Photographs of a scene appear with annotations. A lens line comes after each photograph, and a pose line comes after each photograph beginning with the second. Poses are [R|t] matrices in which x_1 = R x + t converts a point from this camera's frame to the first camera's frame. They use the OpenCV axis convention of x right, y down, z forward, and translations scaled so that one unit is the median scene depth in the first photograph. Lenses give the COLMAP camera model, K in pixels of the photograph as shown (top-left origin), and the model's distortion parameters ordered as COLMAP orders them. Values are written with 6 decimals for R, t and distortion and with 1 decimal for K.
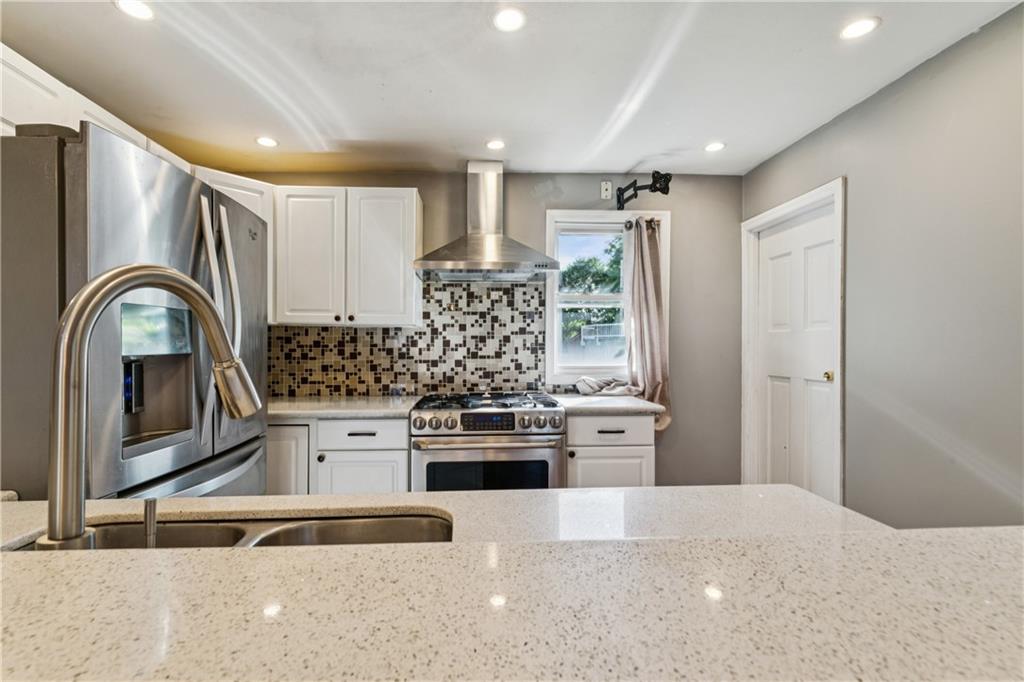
lens RADIAL K [[476.7, 0, 504.0], [0, 476.7, 345.8], [0, 0, 1]] dist [-0.000482, -0.000143]
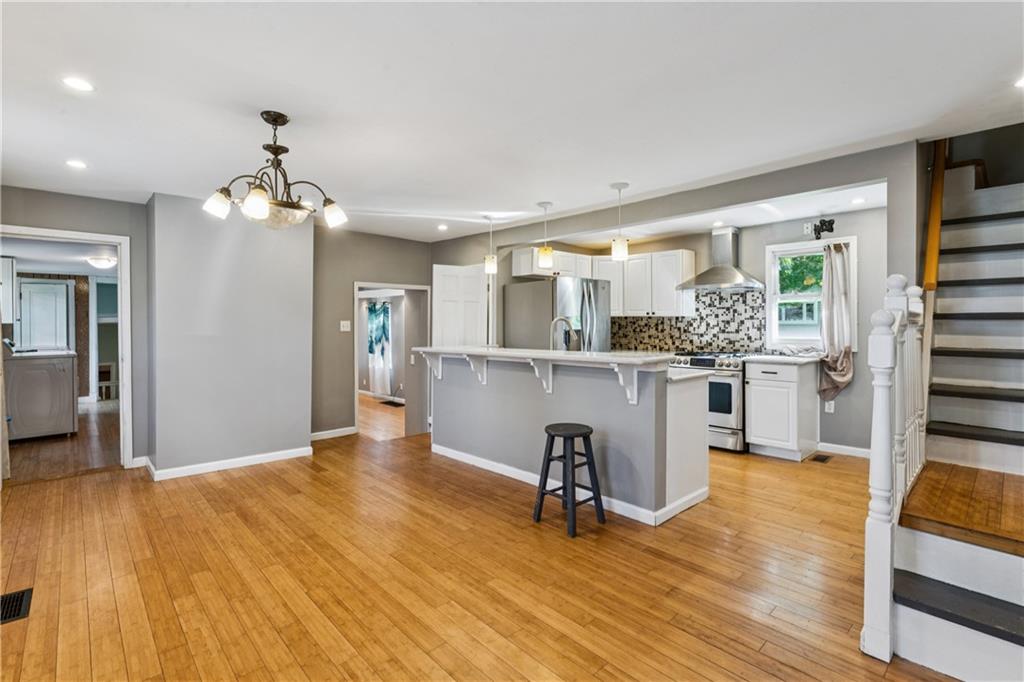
lens RADIAL K [[469.4, 0, 512.0], [0, 469.4, 341.0], [0, 0, 1]] dist [-0.001488, -0.000053]
pose [[0.653904, 0.027480, -0.756078, 0.767327], [0.001851, 0.999279, 0.037920, -0.012328], [0.756575, -0.026196, 0.653382, -0.777109]]
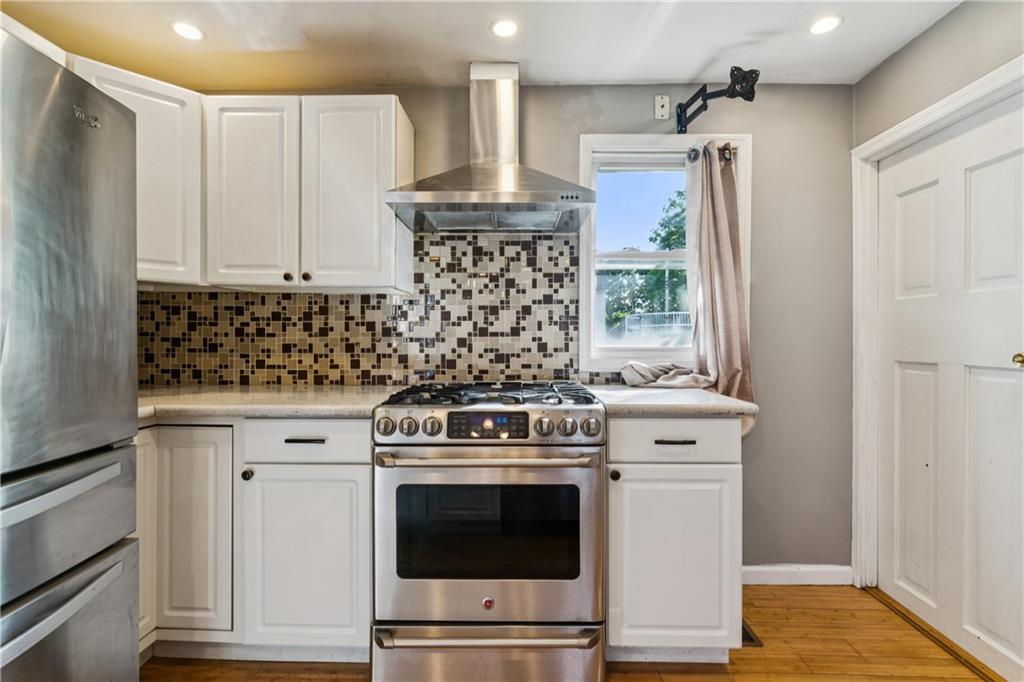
lens RADIAL K [[479.1, 0, 515.9], [0, 479.1, 328.4], [0, 0, 1]] dist [-0.004727, -0.000378]
pose [[0.997980, 0.001285, -0.063515, 0.037087], [-0.002389, 0.999848, -0.017299, 0.027748], [0.063483, 0.017416, 0.997831, 0.258499]]
